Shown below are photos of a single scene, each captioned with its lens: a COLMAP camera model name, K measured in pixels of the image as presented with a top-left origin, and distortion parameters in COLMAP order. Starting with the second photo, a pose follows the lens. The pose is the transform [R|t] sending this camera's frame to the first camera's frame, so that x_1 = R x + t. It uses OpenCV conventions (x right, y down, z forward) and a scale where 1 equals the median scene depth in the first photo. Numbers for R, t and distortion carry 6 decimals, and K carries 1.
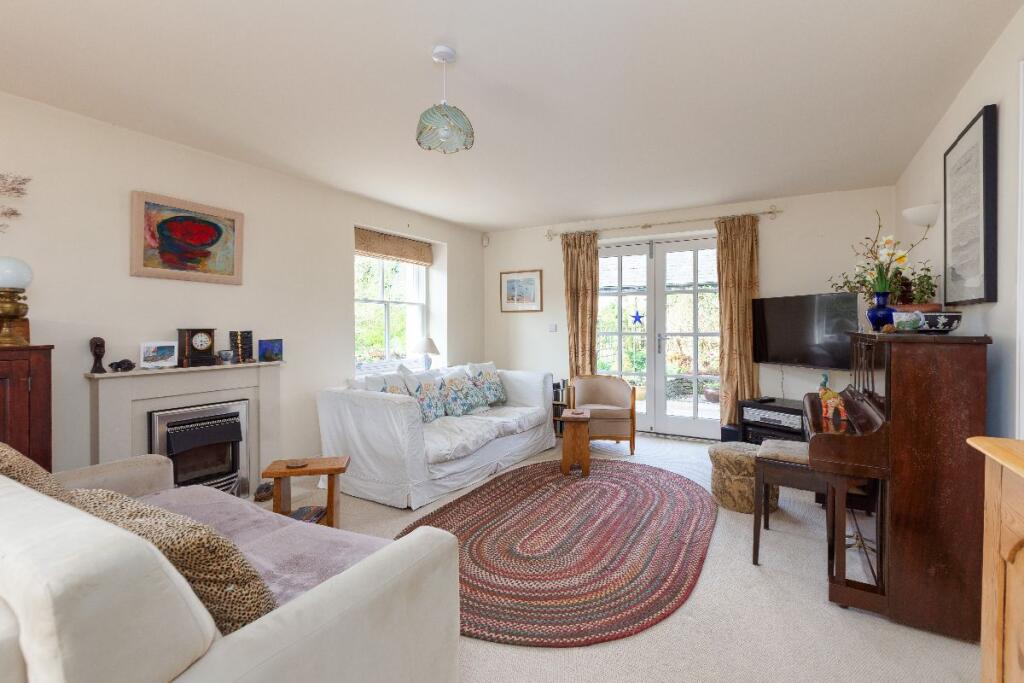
lens RADIAL K [[462.1, 0, 509.0], [0, 462.1, 335.6], [0, 0, 1]] dist [-0.003839, -0.001055]
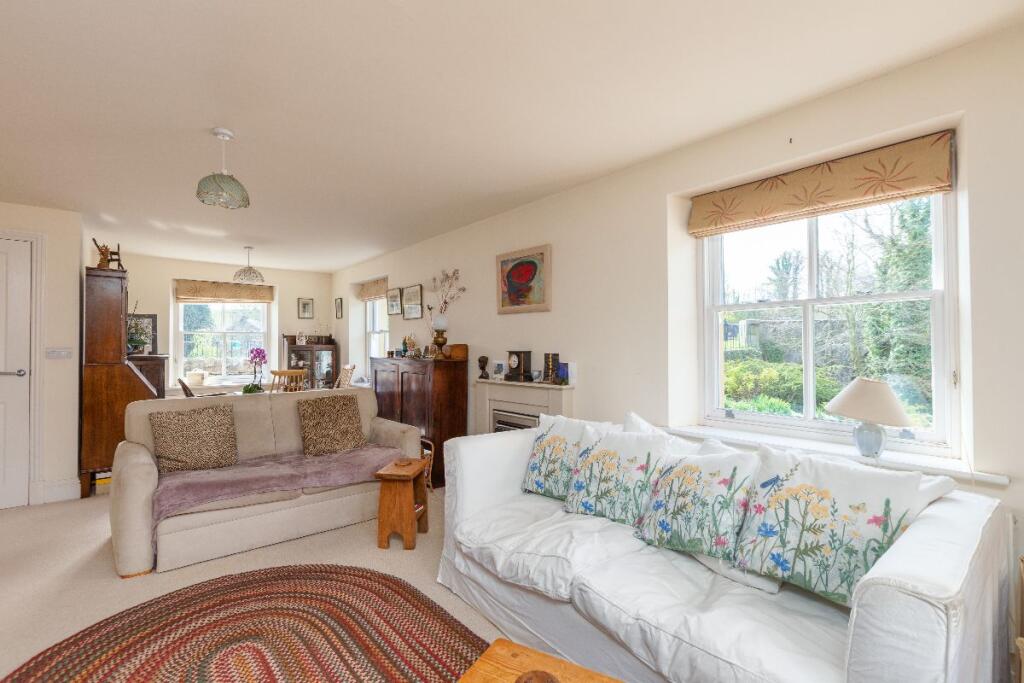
lens RADIAL K [[462.1, 0, 512.4], [0, 462.1, 342.7], [0, 0, 1]] dist [-0.003839, -0.001055]
pose [[-0.299073, -0.004664, -0.954219, 0.512923], [-0.009939, 0.999949, -0.001773, -0.034867], [0.954178, 0.008954, -0.299104, 1.345672]]
